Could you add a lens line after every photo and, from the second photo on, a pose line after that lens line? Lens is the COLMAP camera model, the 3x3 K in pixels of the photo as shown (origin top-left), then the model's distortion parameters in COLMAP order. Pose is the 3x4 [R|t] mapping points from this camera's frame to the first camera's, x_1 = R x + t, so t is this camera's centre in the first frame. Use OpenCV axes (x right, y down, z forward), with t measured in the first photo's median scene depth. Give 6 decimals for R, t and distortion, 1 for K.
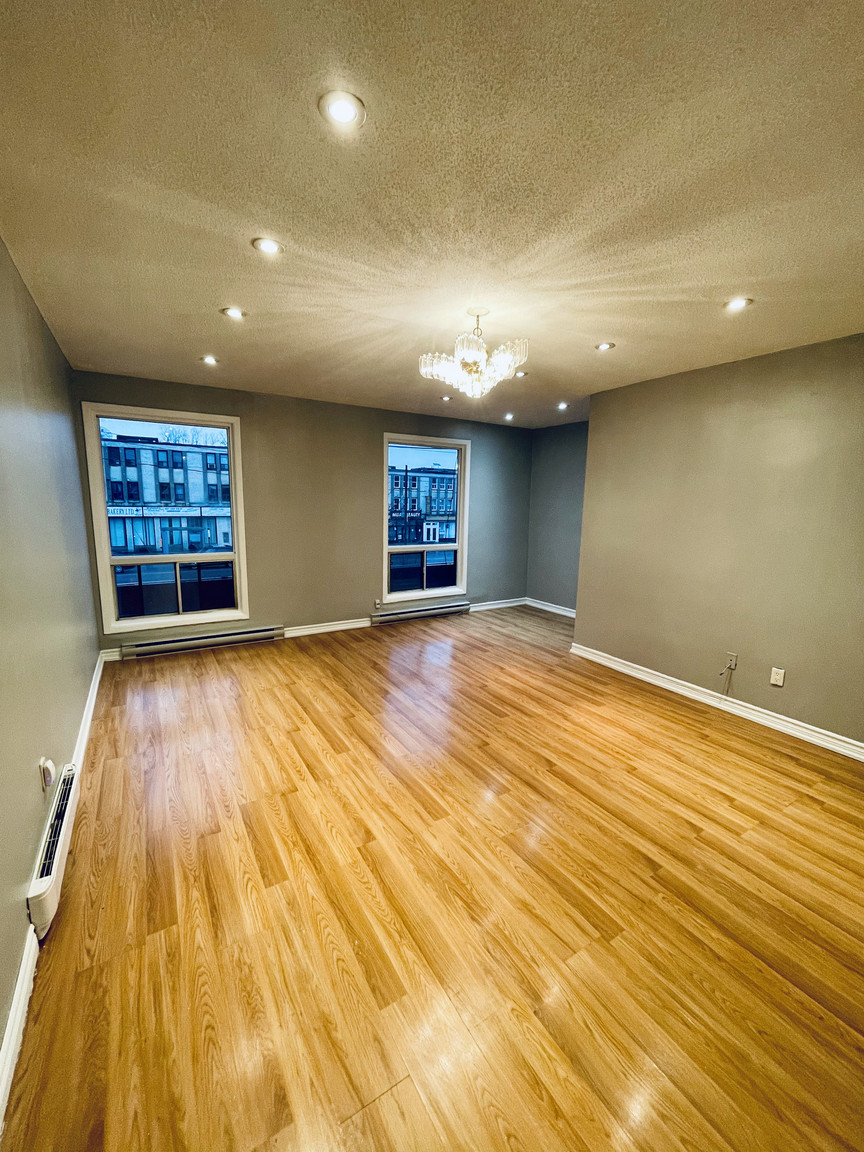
lens RADIAL K [[468.5, 0, 437.6], [0, 468.5, 573.8], [0, 0, 1]] dist [-0.014795, 0.010413]
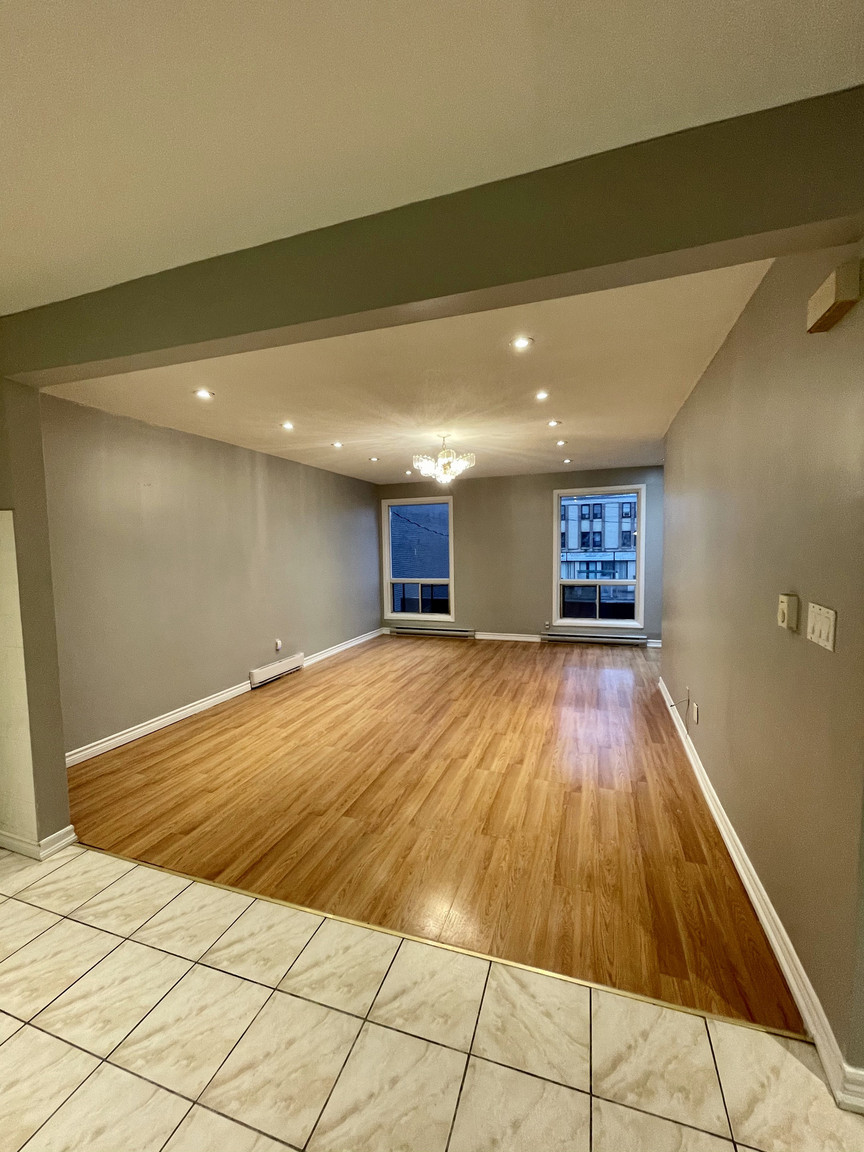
lens RADIAL K [[462.1, 0, 436.7], [0, 462.1, 579.9], [0, 0, 1]] dist [-0.015131, -0.000095]
pose [[0.627621, 0.027200, -0.778044, 0.791346], [-0.090477, 0.995166, -0.038194, 0.022111], [0.773244, 0.094366, 0.627048, -0.021517]]
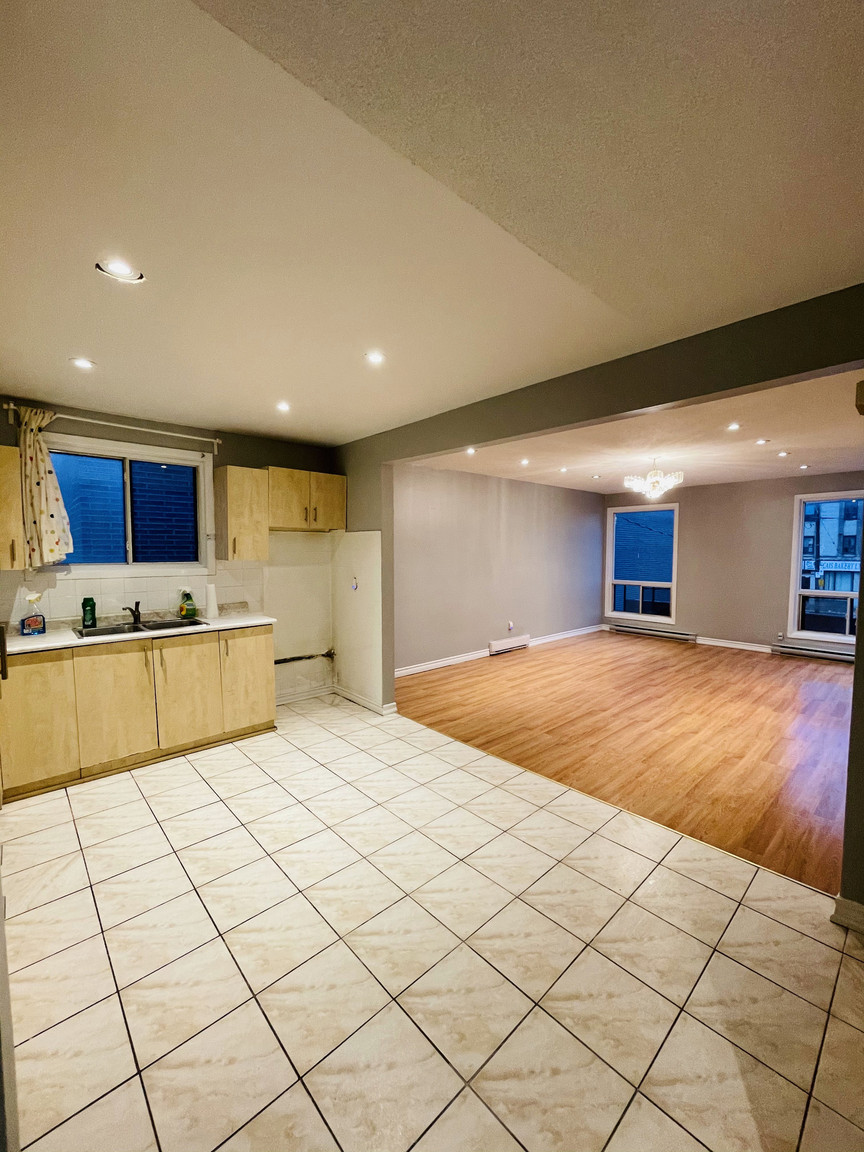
lens RADIAL K [[468.5, 0, 437.6], [0, 468.5, 573.8], [0, 0, 1]] dist [-0.014795, 0.010413]
pose [[0.179147, 0.033345, -0.983257, 1.081540], [-0.147789, 0.988997, 0.006613, 0.034579], [0.972659, 0.144130, 0.182104, -0.116248]]
